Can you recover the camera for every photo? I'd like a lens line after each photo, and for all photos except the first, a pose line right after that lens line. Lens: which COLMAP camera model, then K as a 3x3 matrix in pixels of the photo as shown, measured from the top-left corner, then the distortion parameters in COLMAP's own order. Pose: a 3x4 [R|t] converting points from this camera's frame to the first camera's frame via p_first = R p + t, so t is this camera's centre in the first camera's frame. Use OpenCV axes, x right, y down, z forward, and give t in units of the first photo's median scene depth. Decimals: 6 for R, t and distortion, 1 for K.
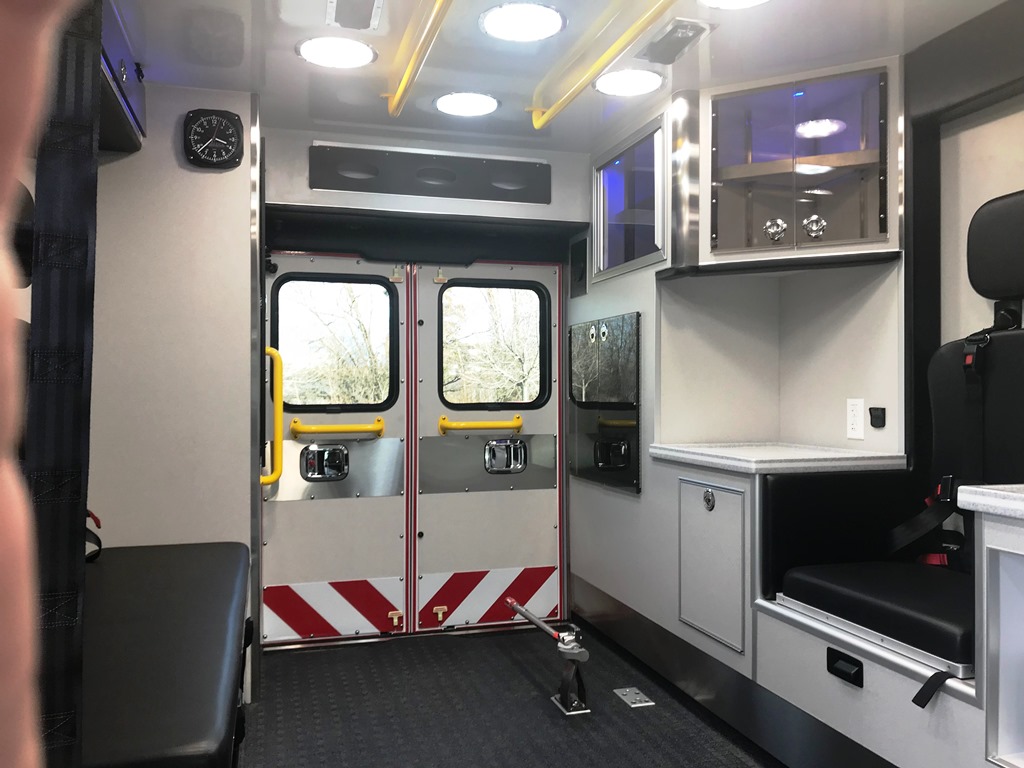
lens RADIAL K [[836.3, 0, 506.9], [0, 836.3, 387.3], [0, 0, 1]] dist [0.004443, -0.011621]
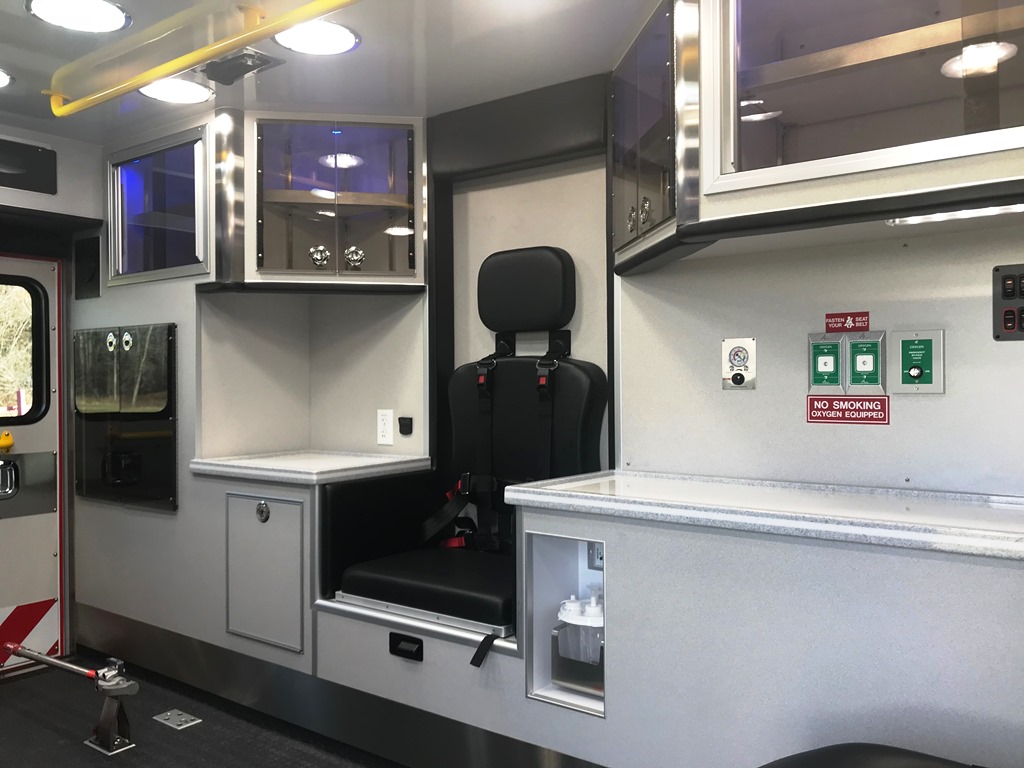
lens RADIAL K [[839.7, 0, 508.2], [0, 839.7, 381.9], [0, 0, 1]] dist [0.077794, -0.167511]
pose [[0.797475, -0.004902, 0.603332, -0.139156], [0.001791, 0.999982, 0.005758, -0.030024], [-0.603350, -0.003511, 0.797469, -0.017625]]
